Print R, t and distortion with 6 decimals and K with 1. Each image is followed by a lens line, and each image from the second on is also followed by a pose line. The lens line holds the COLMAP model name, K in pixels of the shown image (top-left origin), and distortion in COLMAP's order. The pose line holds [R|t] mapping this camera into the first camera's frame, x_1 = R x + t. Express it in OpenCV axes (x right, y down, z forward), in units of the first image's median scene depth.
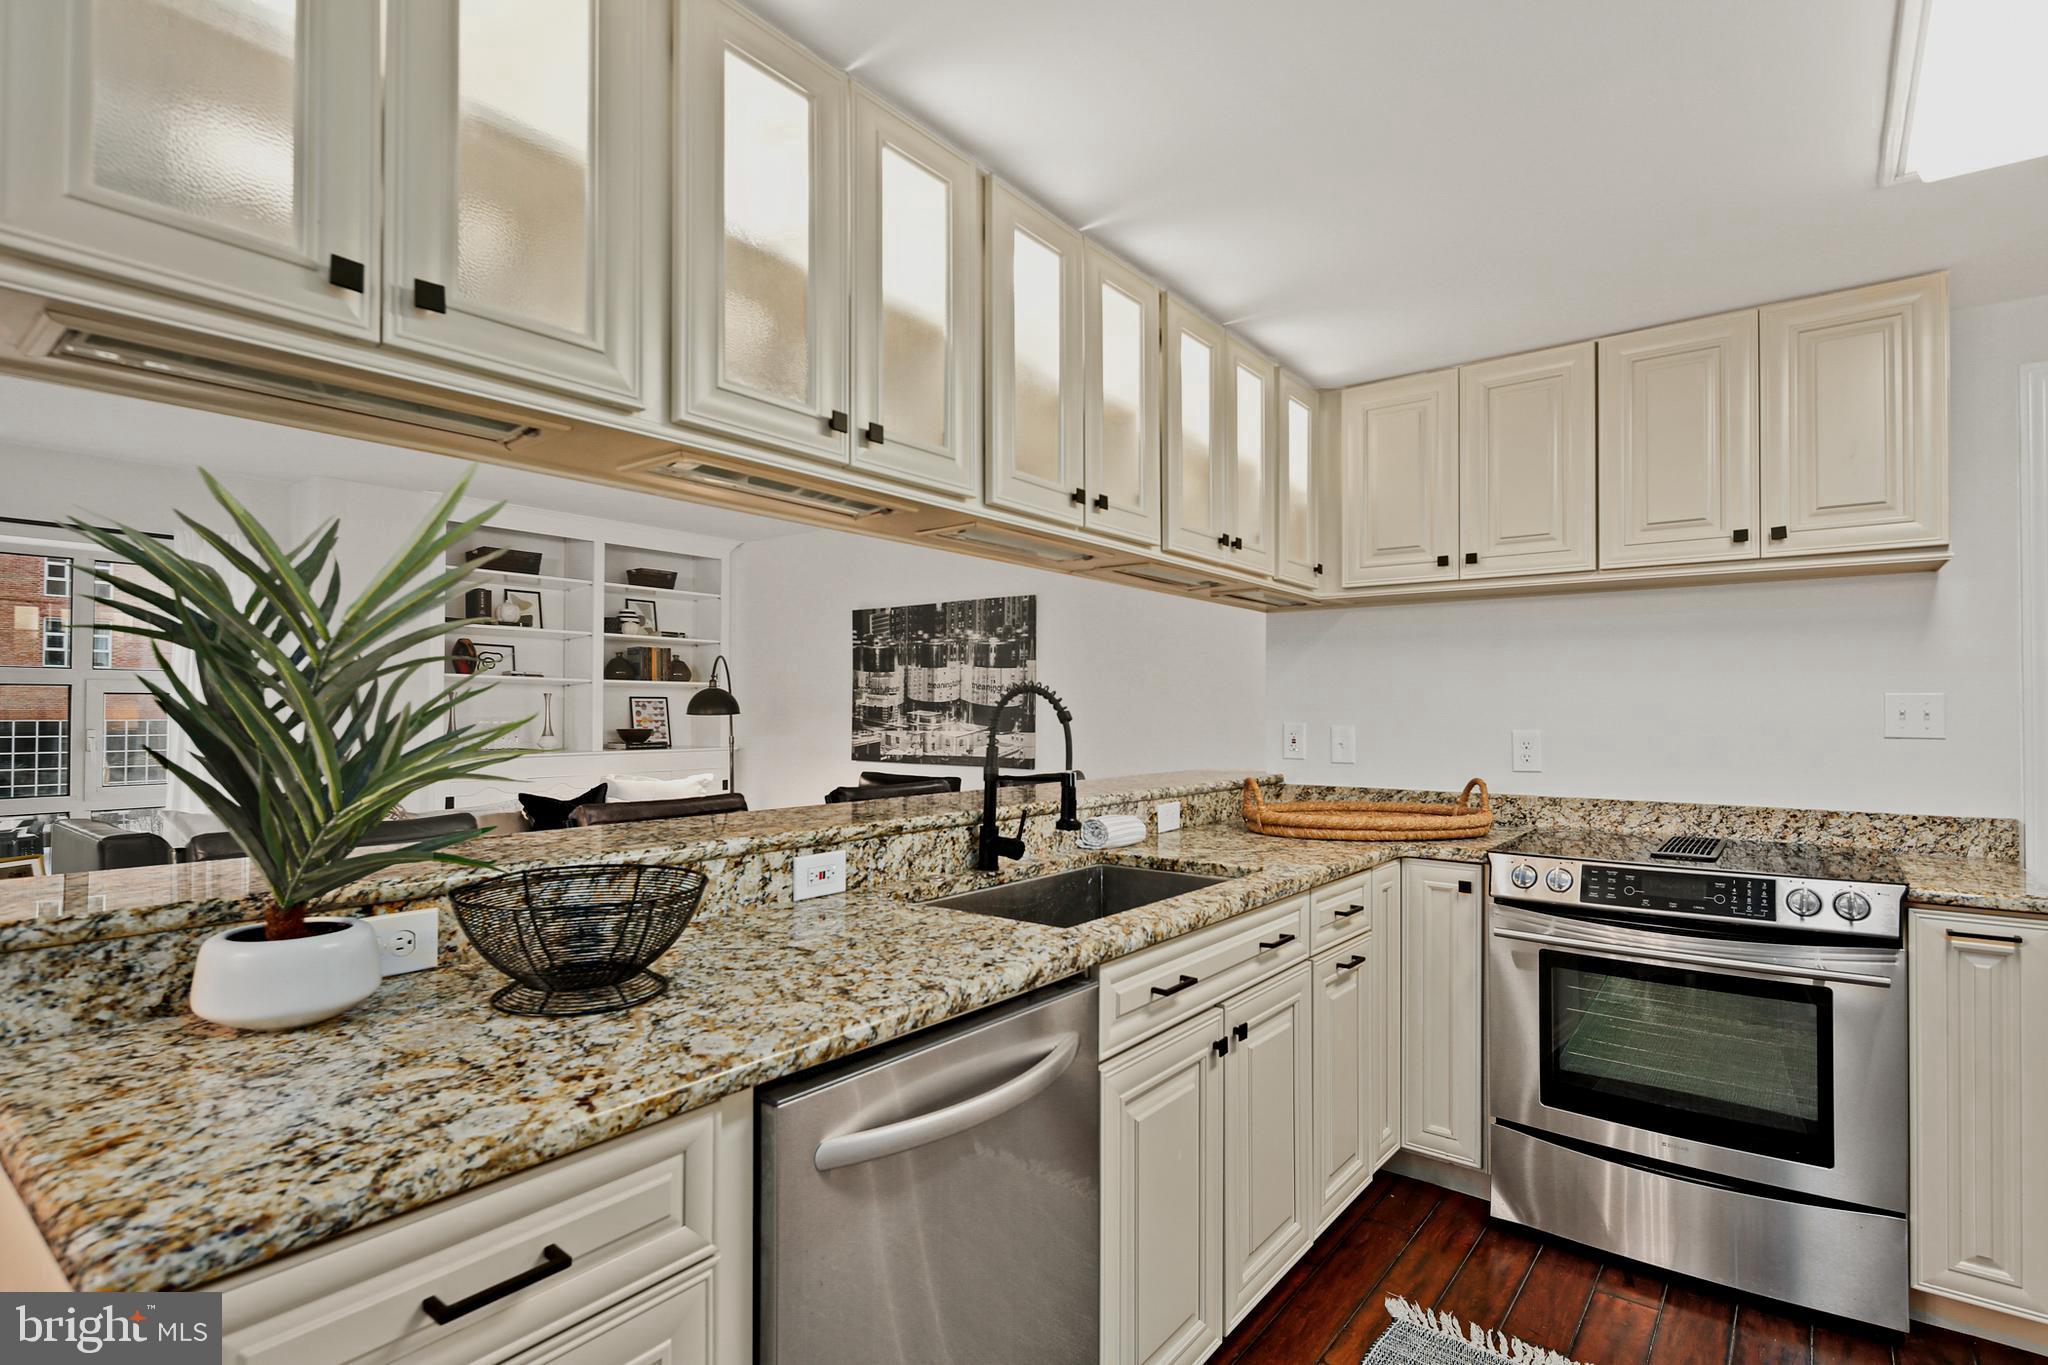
lens RADIAL K [[1006.4, 0, 1013.8], [0, 1006.4, 698.8], [0, 0, 1]] dist [0.007805, -0.007146]
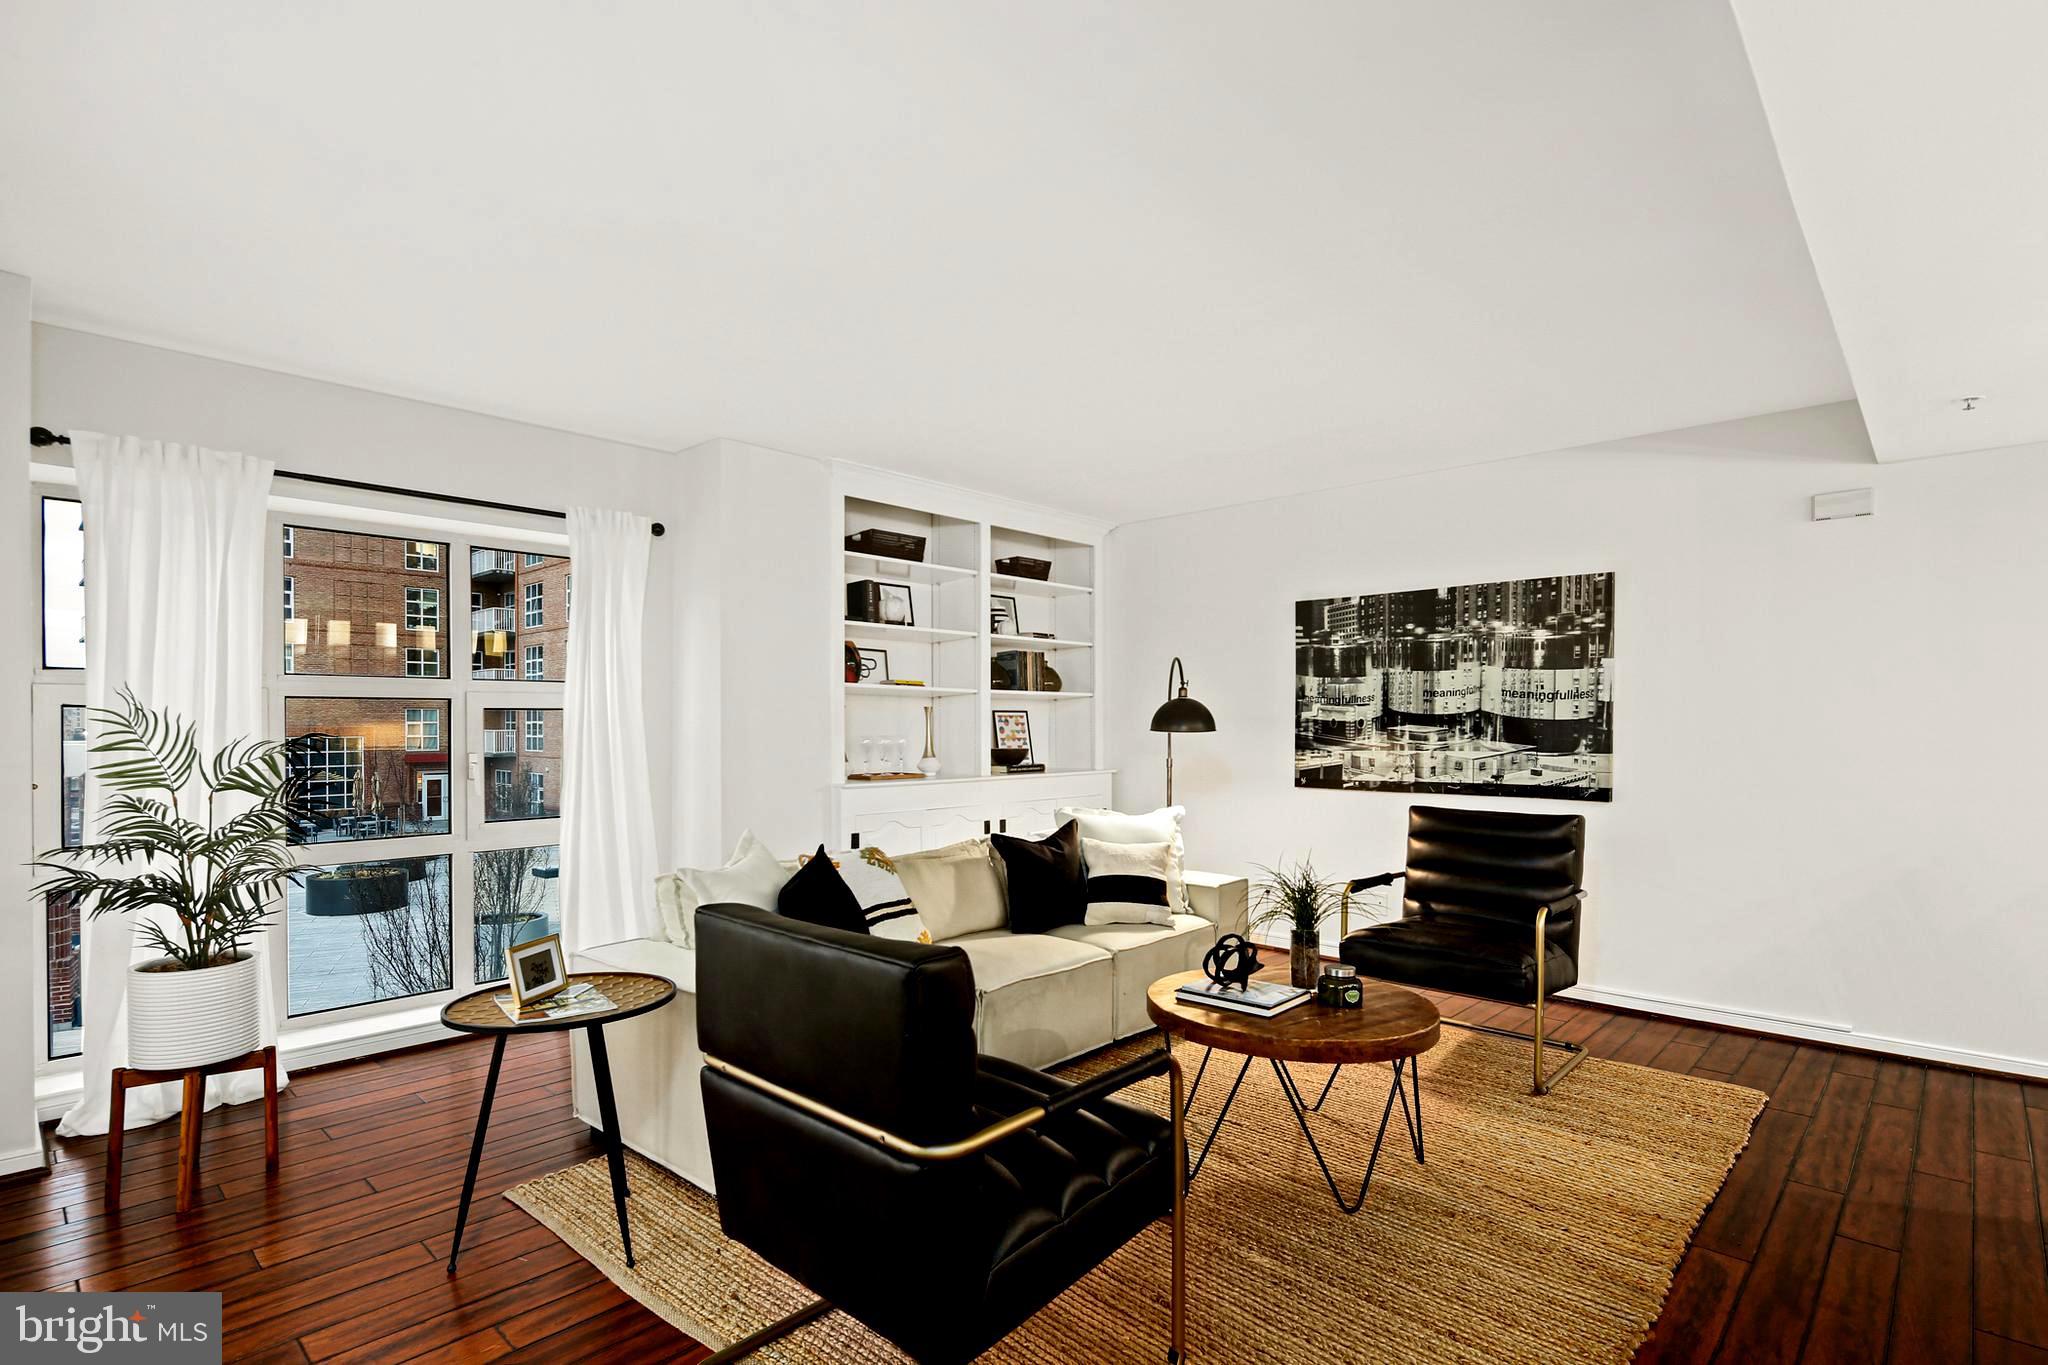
lens RADIAL K [[999.2, 0, 1009.8], [0, 999.2, 723.0], [0, 0, 1]] dist [0.001706, -0.000711]
pose [[0.996081, -0.005155, -0.088300, -0.872064], [0.006115, 0.999925, 0.010605, -0.000717], [0.088239, -0.011103, 0.996037, 0.493997]]
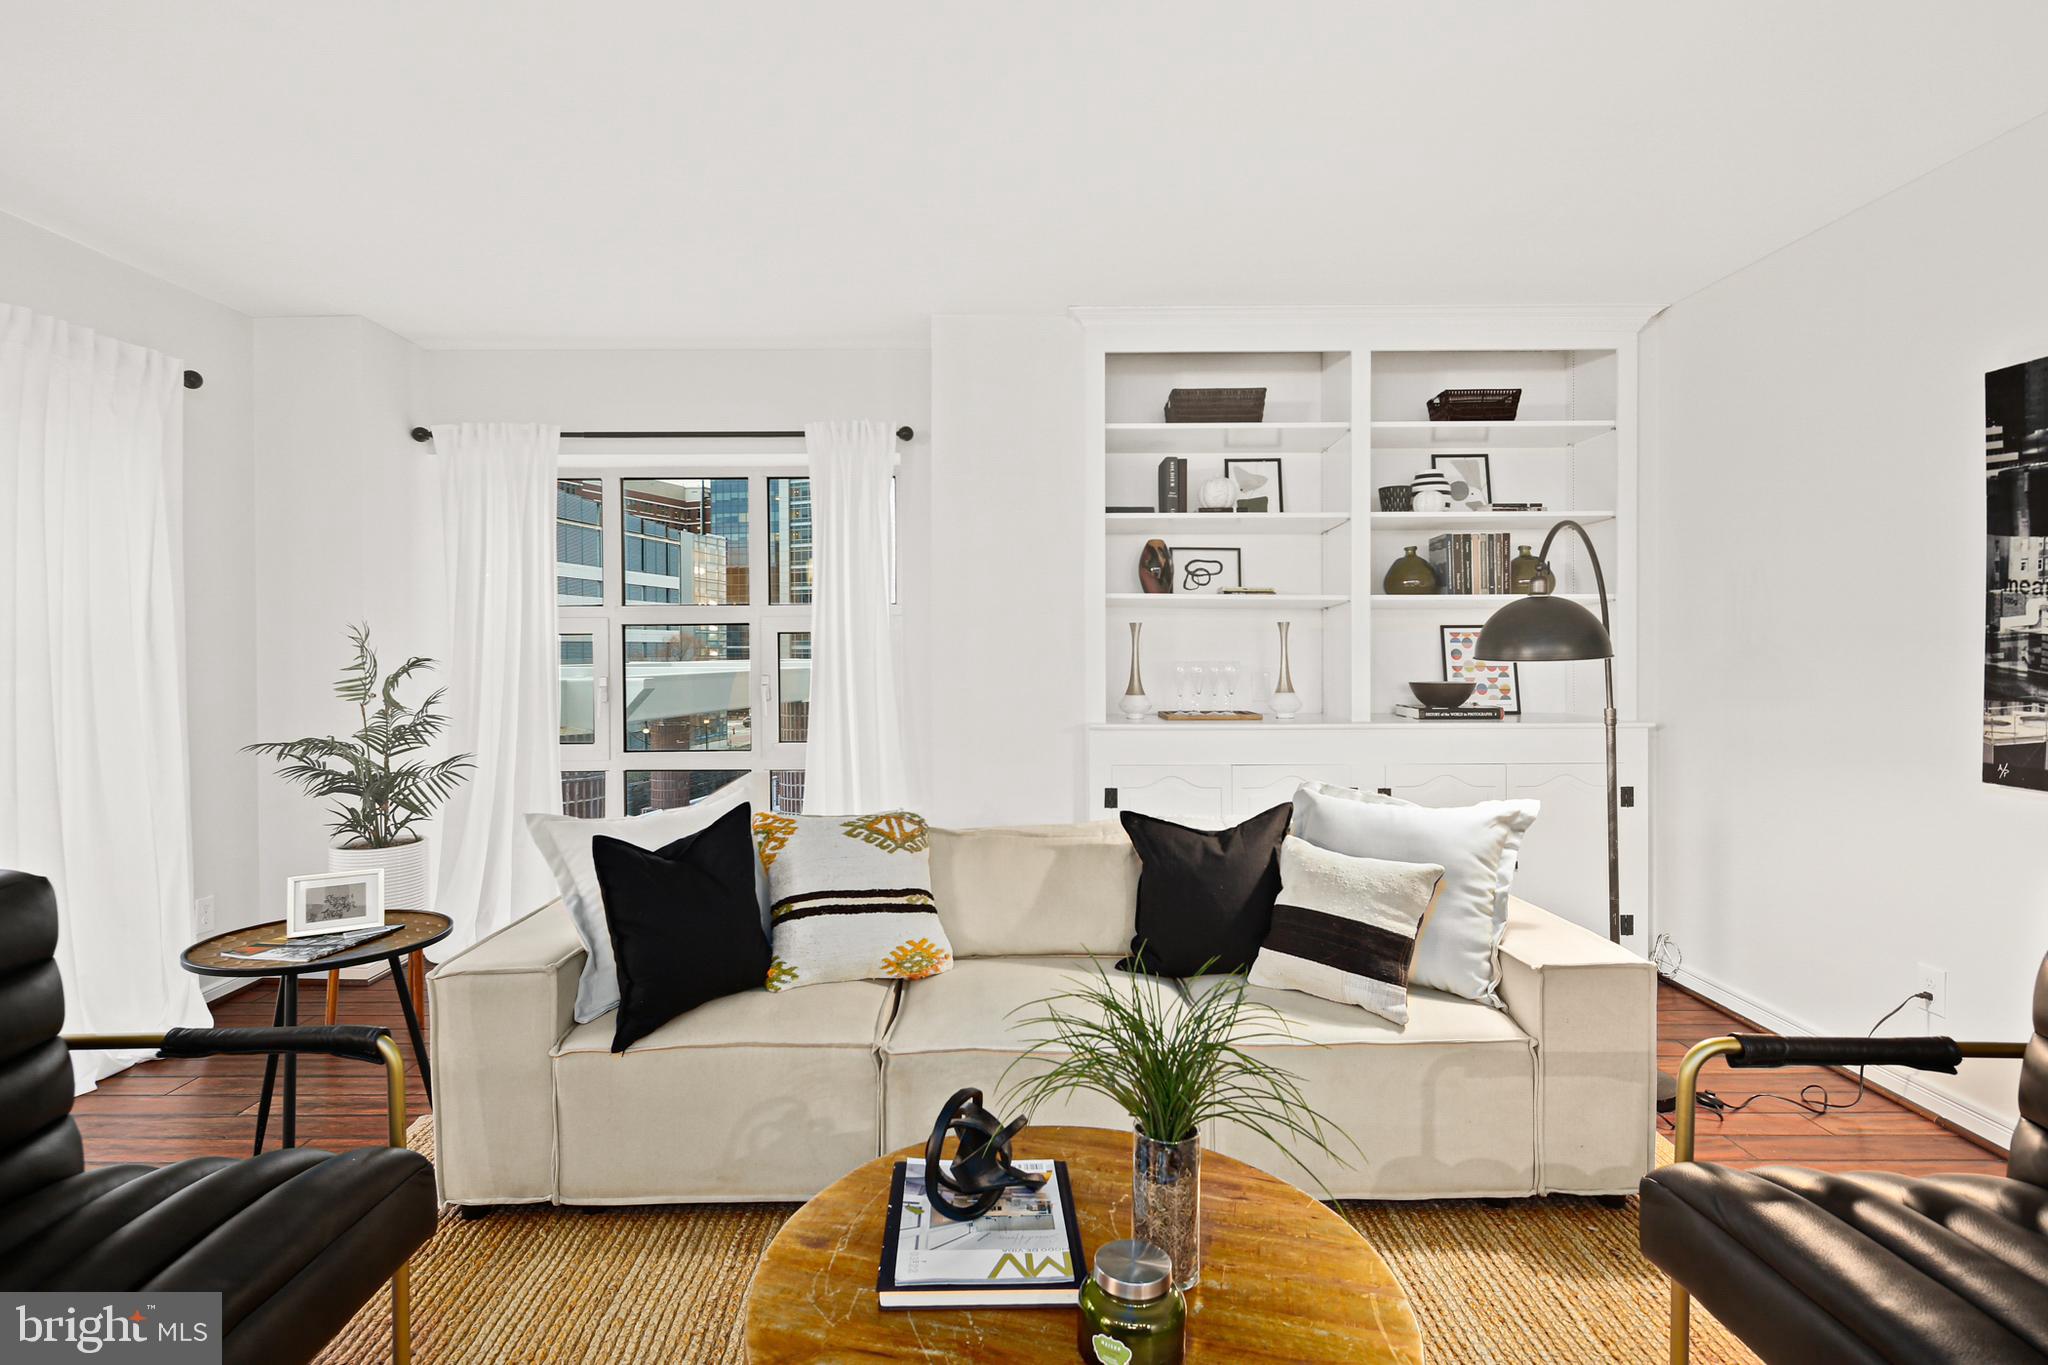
lens RADIAL K [[993.8, 0, 1015.0], [0, 993.8, 657.9], [0, 0, 1]] dist [0.001478, -0.000440]
pose [[0.624287, 0.001362, -0.781194, -0.268532], [0.016114, 0.999763, 0.014620, 0.012729], [0.781029, -0.021715, 0.624117, 1.363967]]
